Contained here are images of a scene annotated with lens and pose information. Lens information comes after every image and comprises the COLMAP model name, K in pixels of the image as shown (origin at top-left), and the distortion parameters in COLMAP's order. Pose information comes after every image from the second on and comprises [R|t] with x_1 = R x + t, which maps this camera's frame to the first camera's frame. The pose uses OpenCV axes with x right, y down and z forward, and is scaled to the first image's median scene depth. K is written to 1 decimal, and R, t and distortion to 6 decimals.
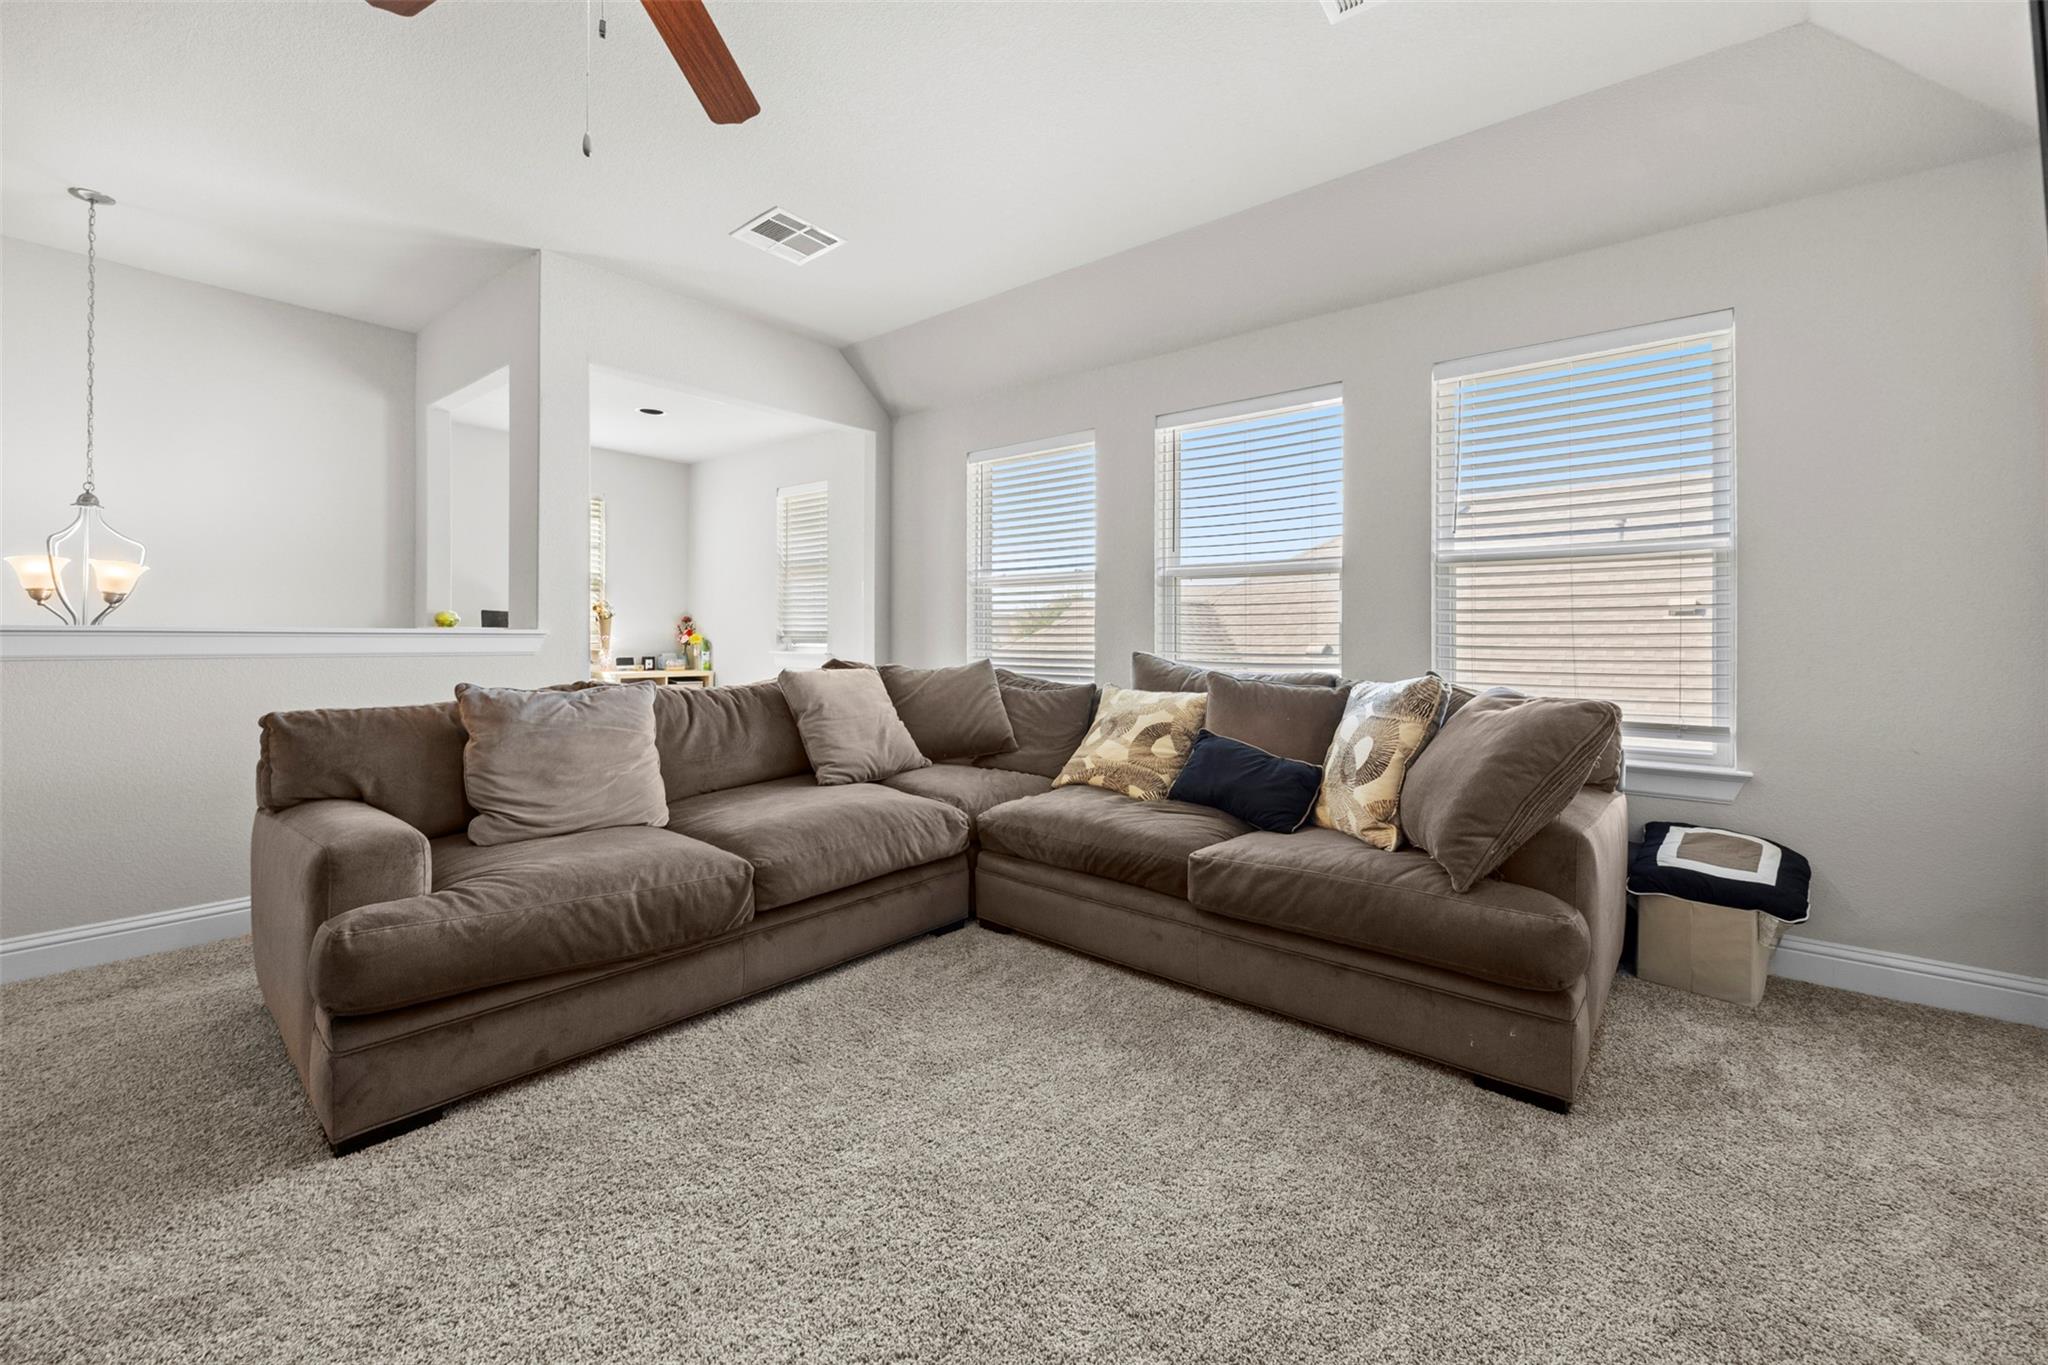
lens RADIAL K [[825.3, 0, 1021.5], [0, 825.3, 637.5], [0, 0, 1]] dist [0.000150, 0.000009]
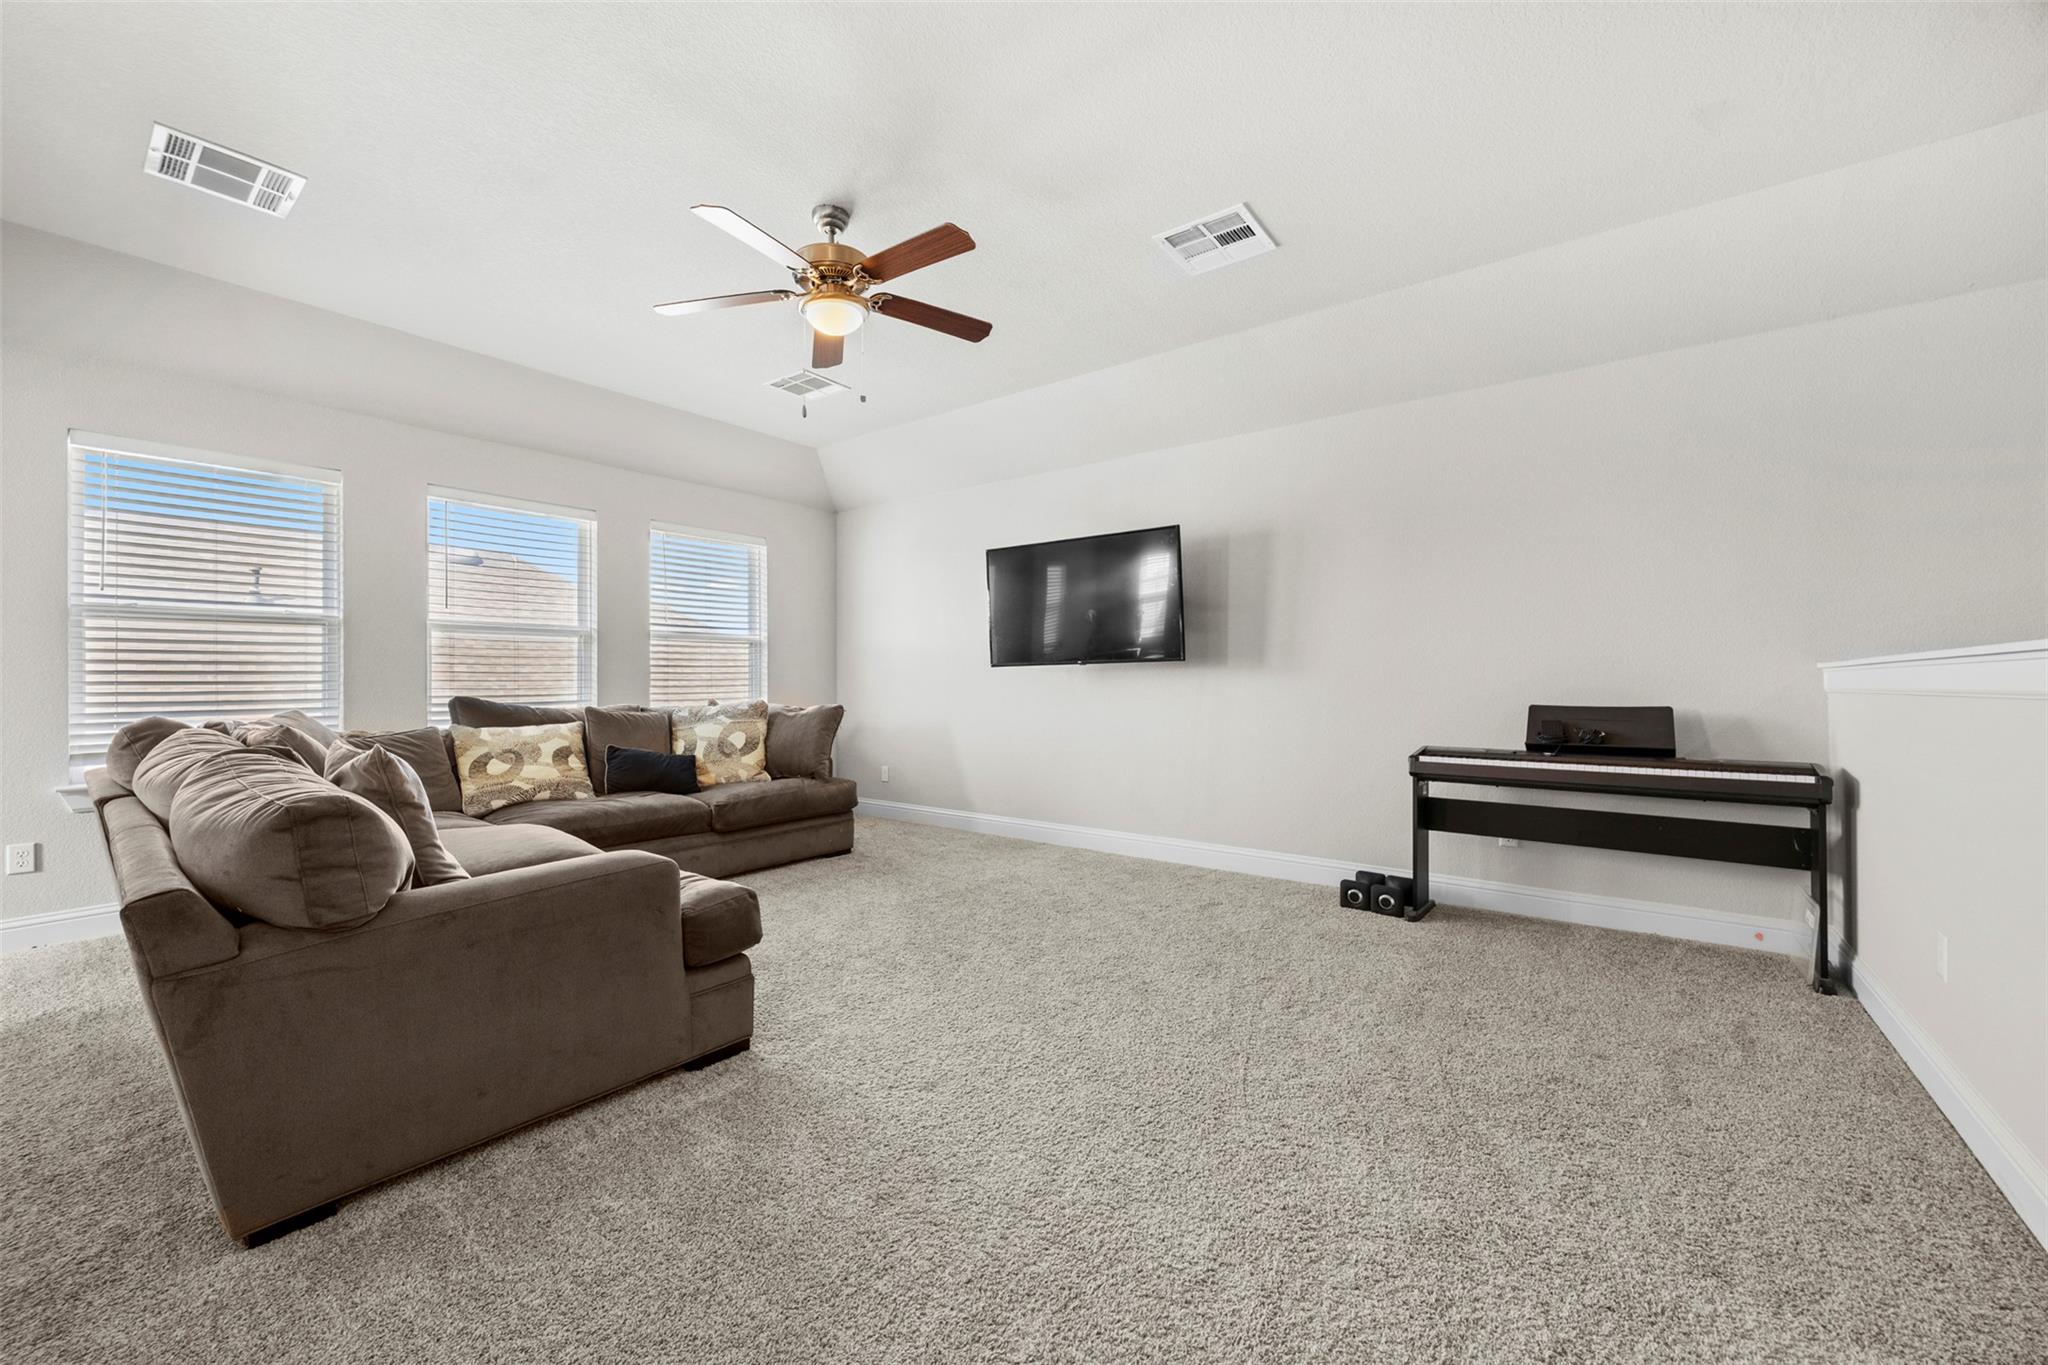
lens RADIAL K [[783.4, 0, 1031.6], [0, 783.4, 689.2], [0, 0, 1]] dist [0.000025, 0.000010]
pose [[-0.067201, -0.012949, 0.997655, -1.465123], [-0.002143, 0.999915, 0.012834, -0.007953], [-0.997737, -0.001275, -0.067223, 0.413634]]
